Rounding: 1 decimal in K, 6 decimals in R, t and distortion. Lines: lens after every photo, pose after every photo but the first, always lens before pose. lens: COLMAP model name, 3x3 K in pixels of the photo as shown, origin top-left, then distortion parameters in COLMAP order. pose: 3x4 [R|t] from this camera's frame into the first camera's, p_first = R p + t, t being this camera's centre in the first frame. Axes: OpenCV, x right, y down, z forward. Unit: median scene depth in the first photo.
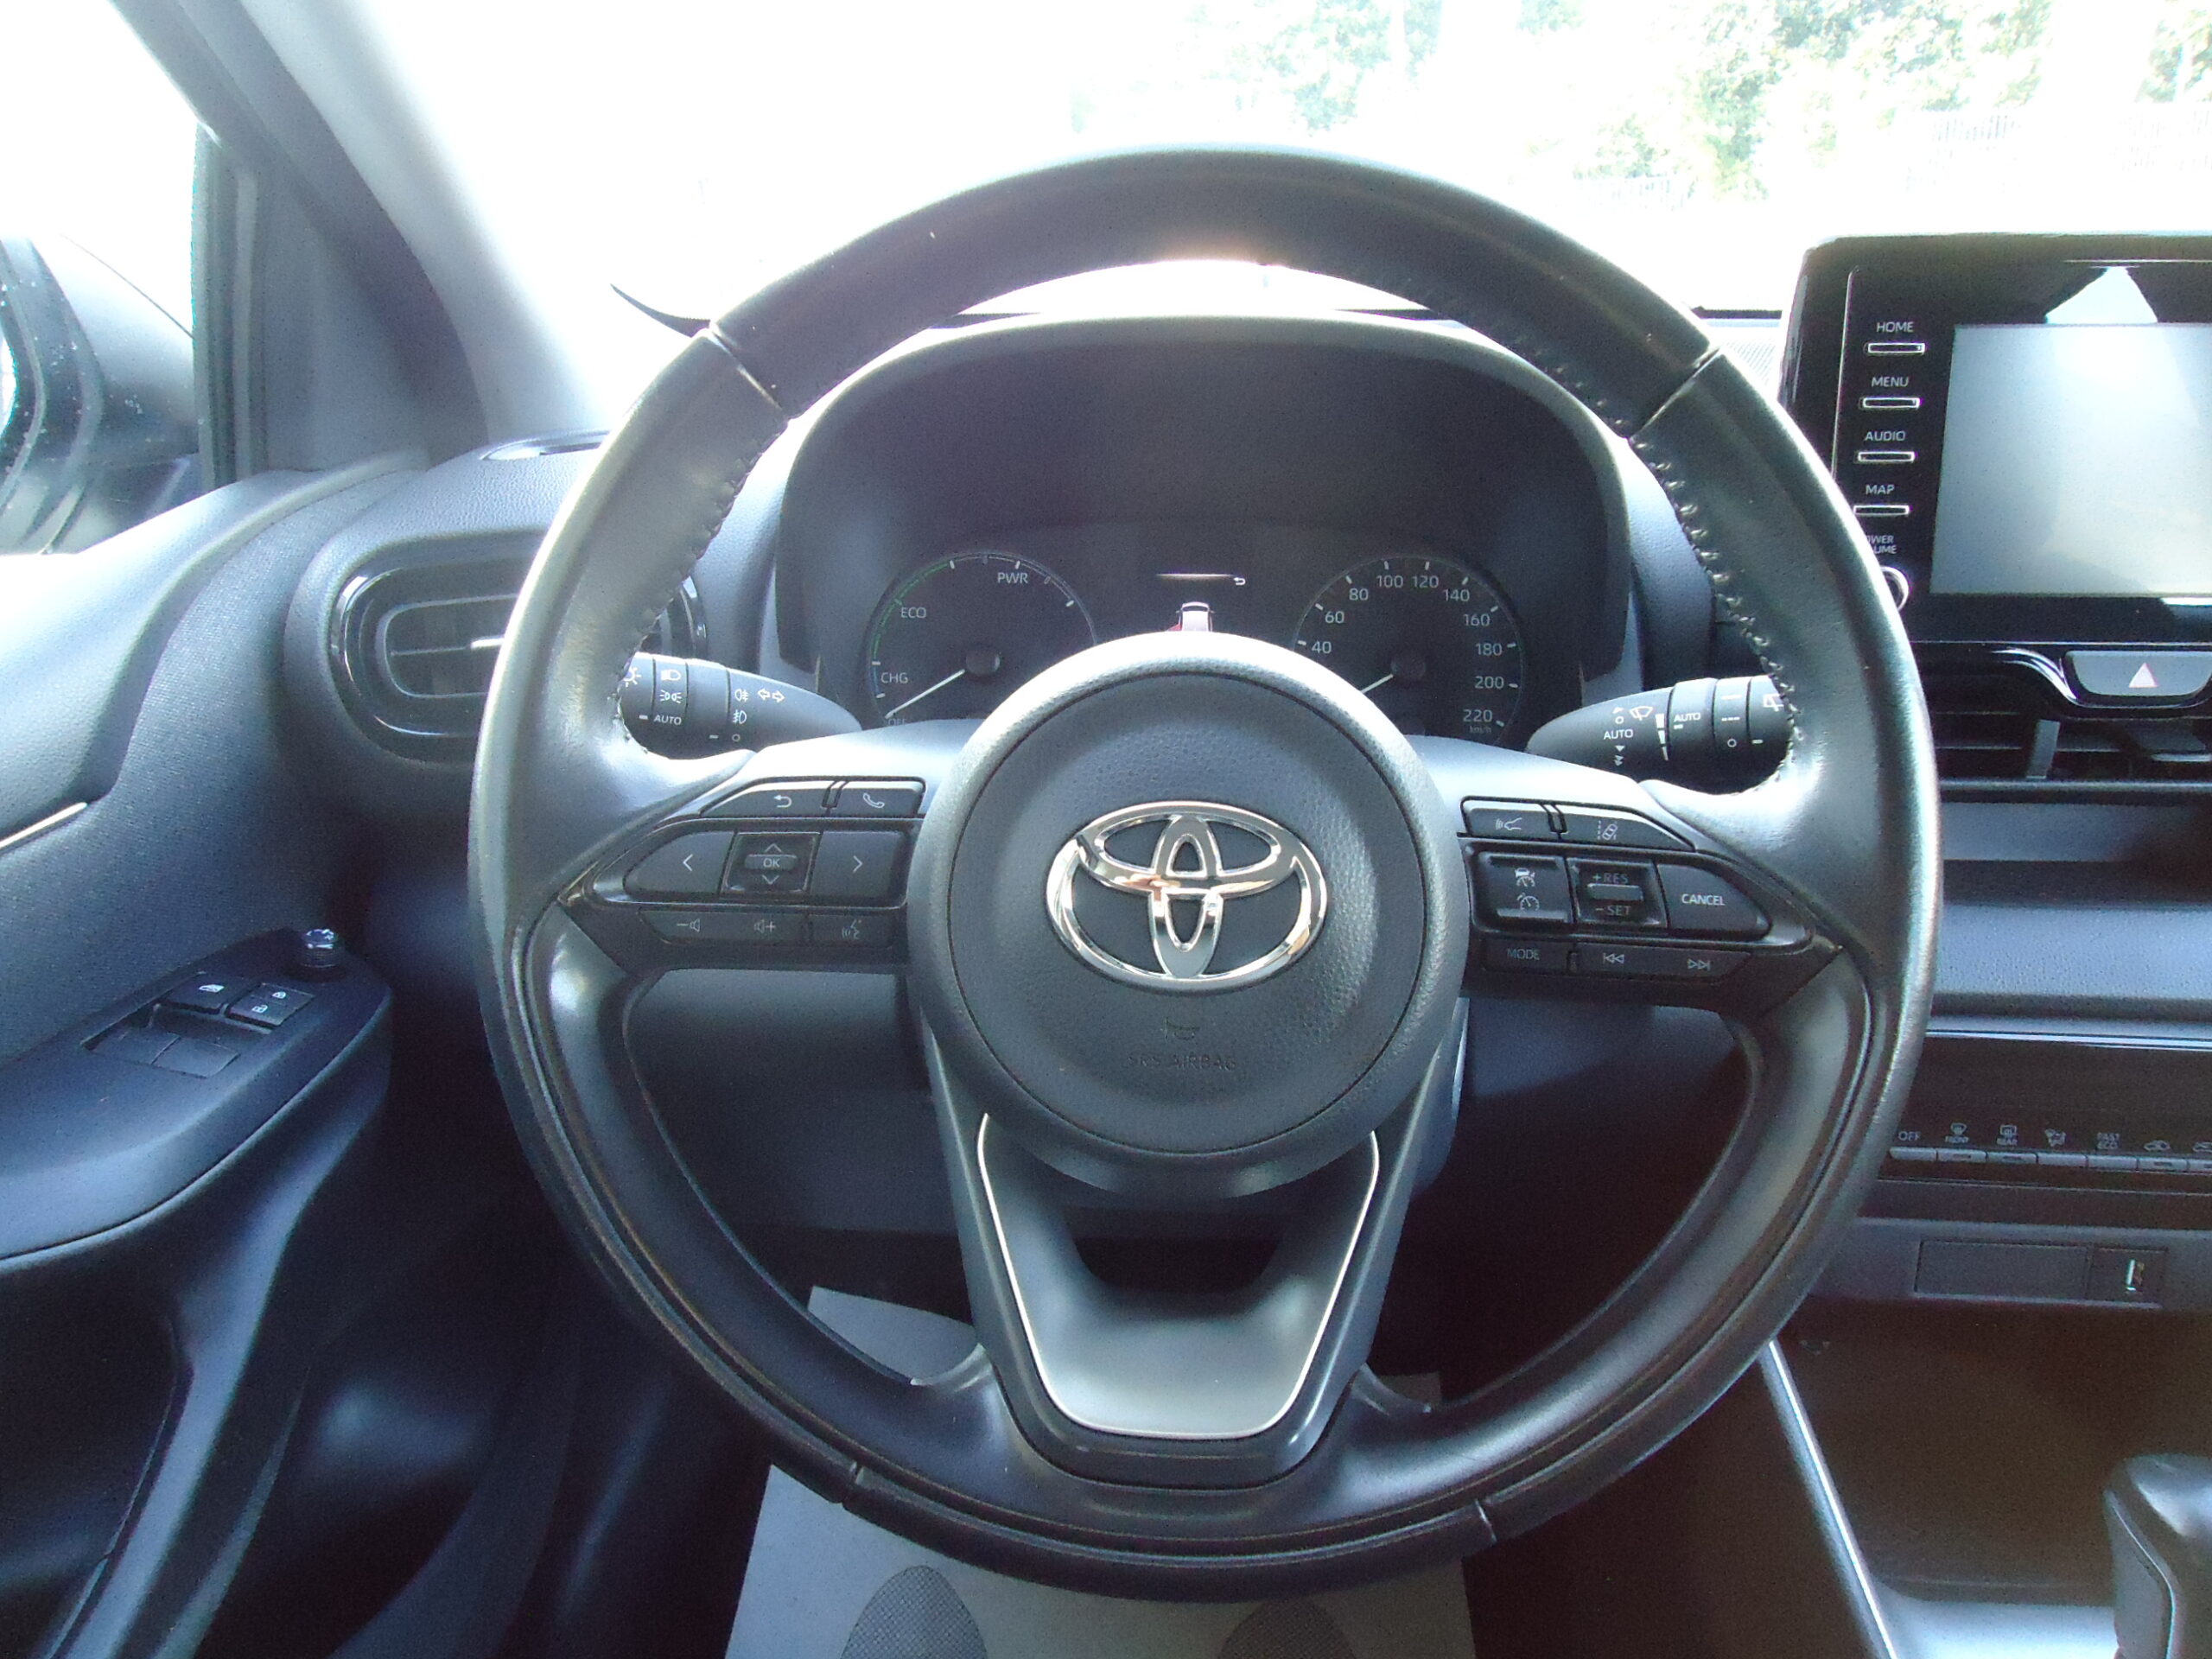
lens RADIAL K [[1620.7, 0, 1104.5], [0, 1620.7, 821.8], [0, 0, 1]] dist [-0.010499, 0.009928]
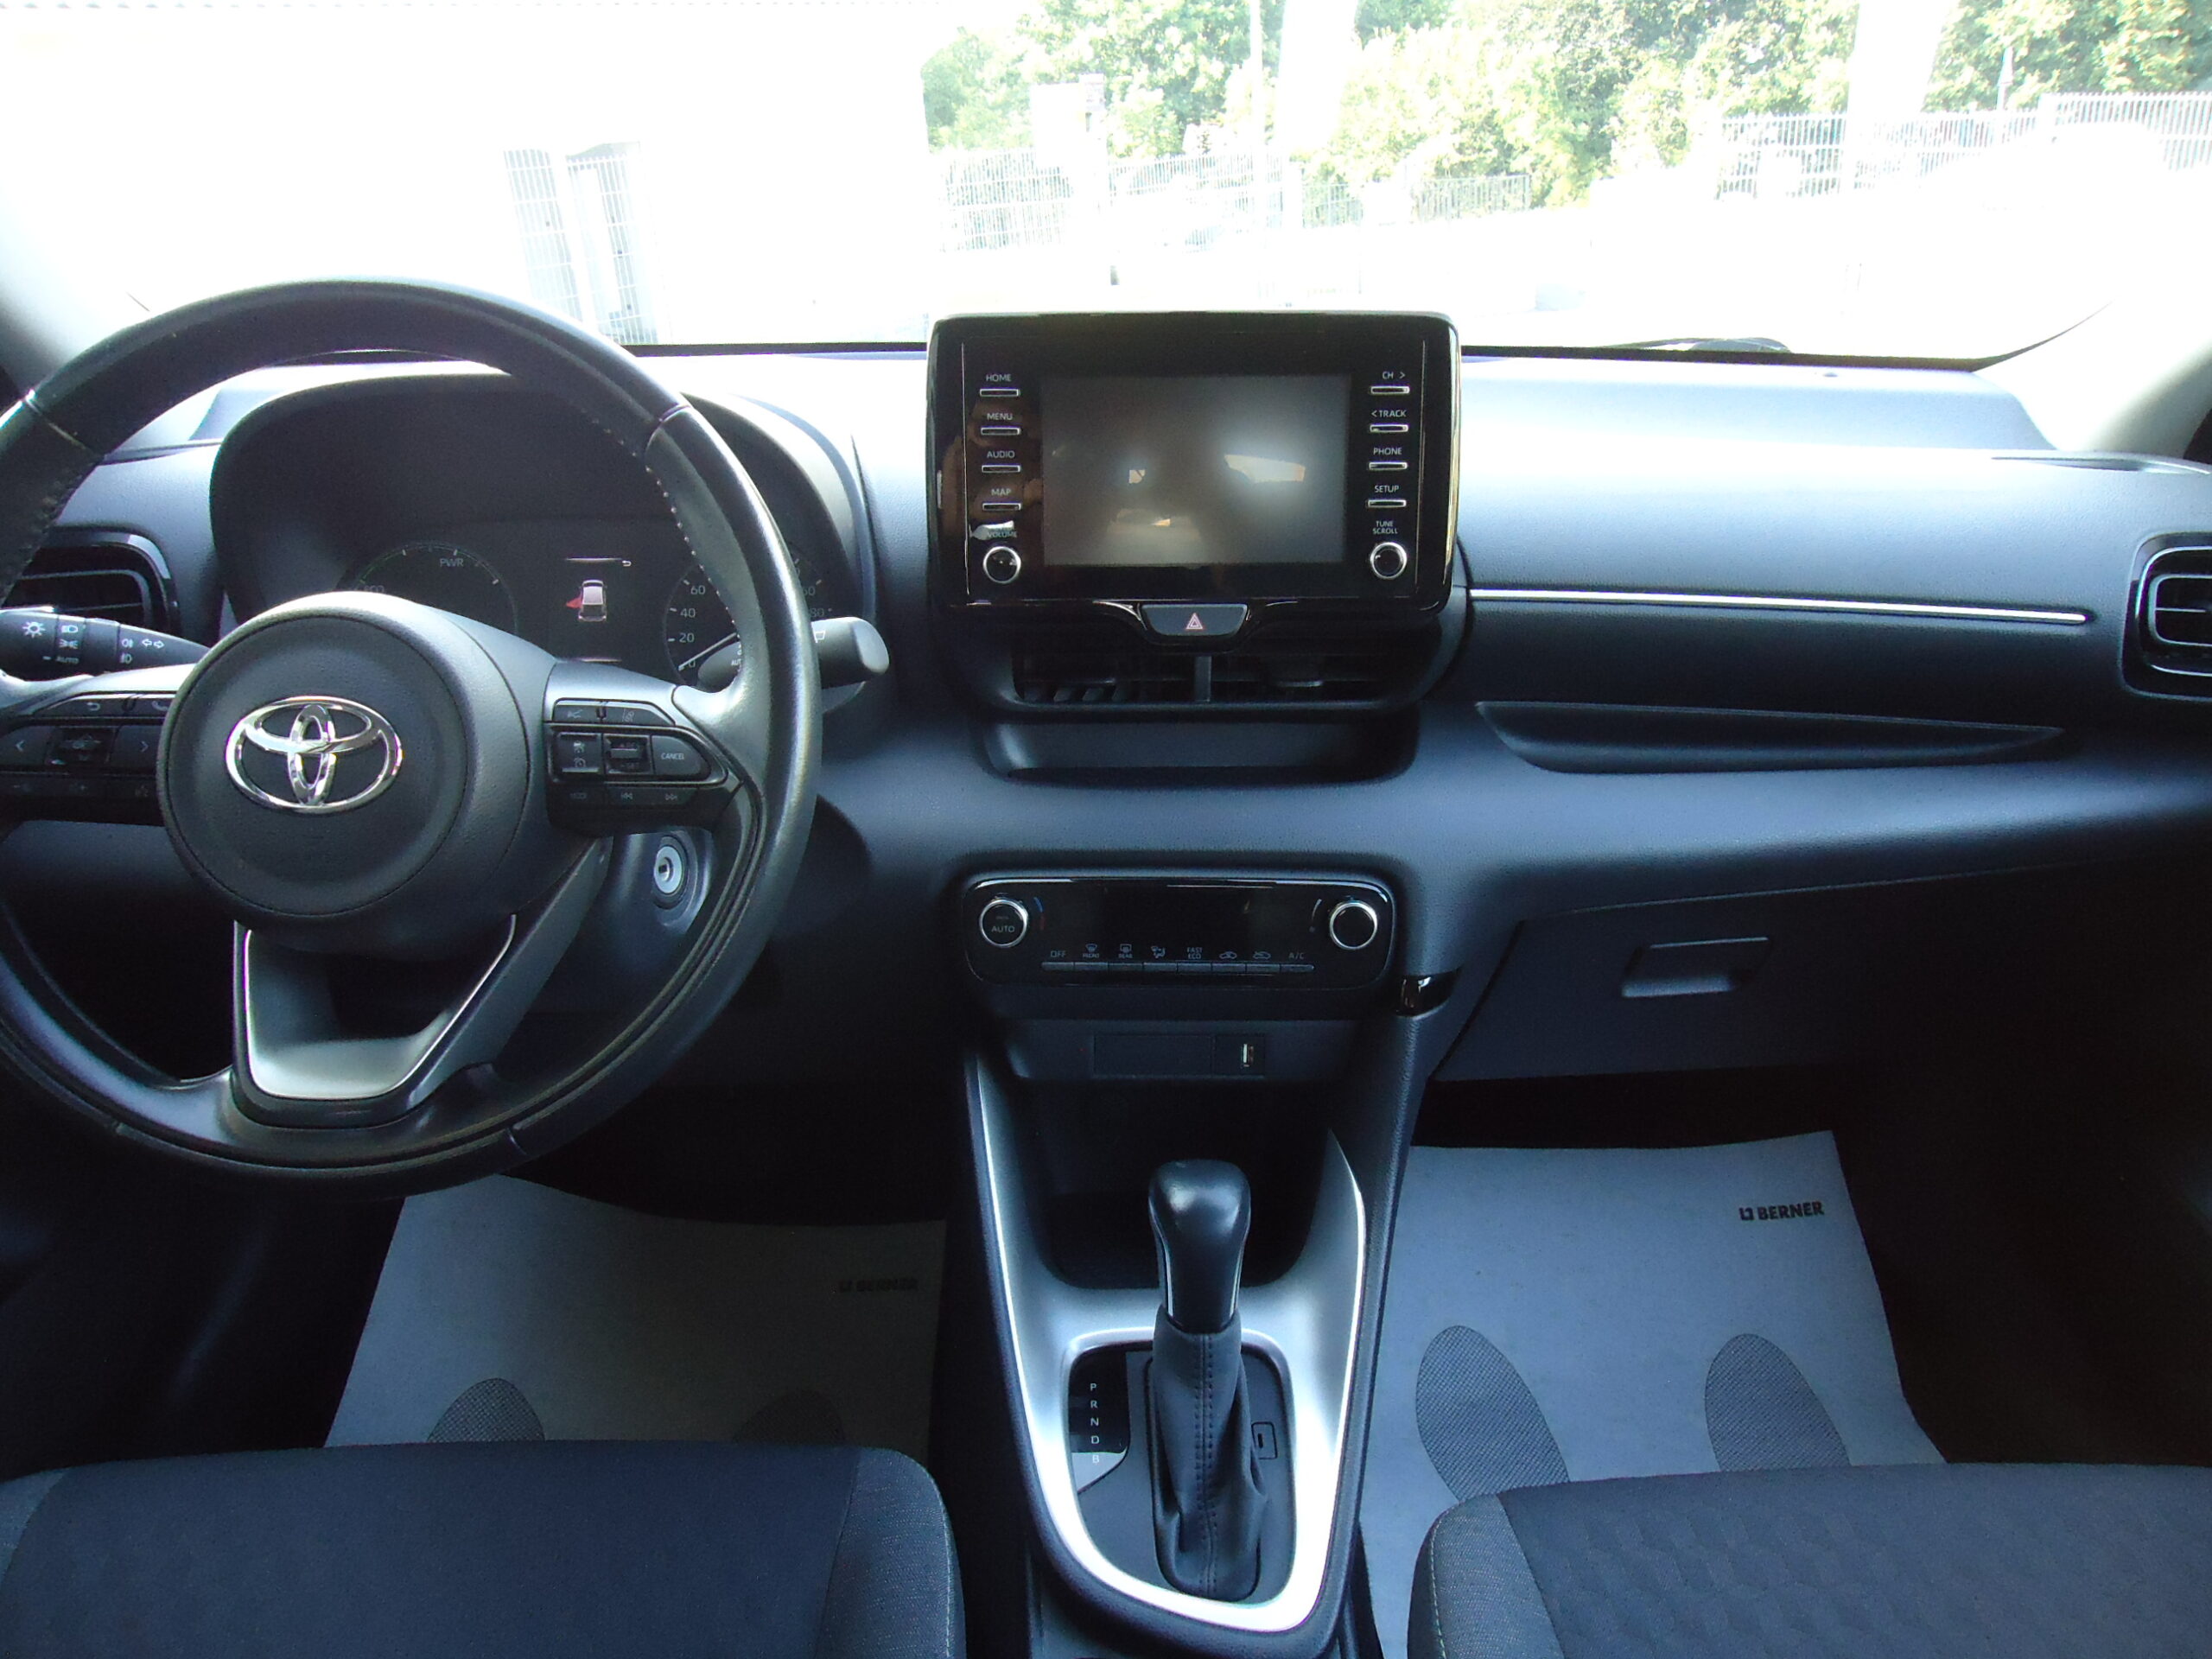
lens RADIAL K [[1620.7, 0, 1104.8], [0, 1620.7, 821.1], [0, 0, 1]] dist [-0.010499, 0.009928]
pose [[0.997631, -0.019388, 0.065997, 0.416647], [0.019093, 0.999805, 0.005088, 0.067908], [-0.066083, -0.003816, 0.997807, -0.370984]]
